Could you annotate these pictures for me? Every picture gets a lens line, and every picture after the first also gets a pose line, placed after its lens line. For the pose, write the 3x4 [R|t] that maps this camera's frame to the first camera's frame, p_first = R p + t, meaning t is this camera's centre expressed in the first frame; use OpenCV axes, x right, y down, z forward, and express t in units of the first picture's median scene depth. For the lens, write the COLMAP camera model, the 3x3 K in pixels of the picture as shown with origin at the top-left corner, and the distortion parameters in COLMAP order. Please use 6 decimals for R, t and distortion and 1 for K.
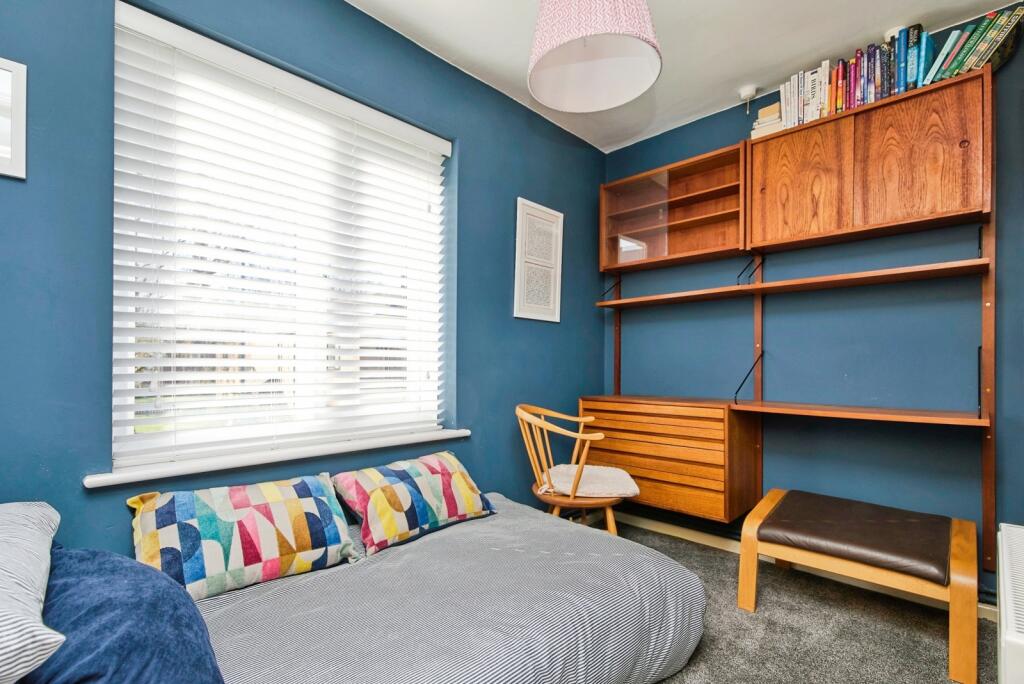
lens RADIAL K [[475.7, 0, 512.2], [0, 475.7, 365.6], [0, 0, 1]] dist [-0.000003, 0.000005]
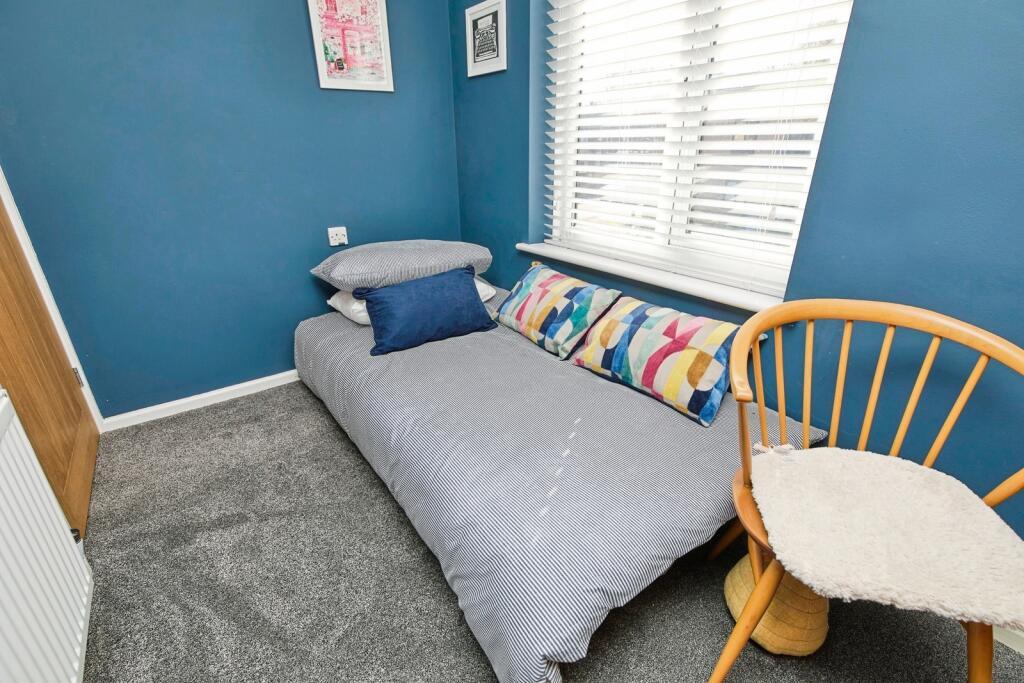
lens RADIAL K [[469.4, 0, 521.0], [0, 469.4, 339.4], [0, 0, 1]] dist [0.000210, -0.000018]
pose [[-0.151440, 0.370111, -0.916561, 0.694831], [-0.000597, 0.927221, 0.374514, -0.080113], [0.988466, 0.057264, -0.140197, 0.958272]]
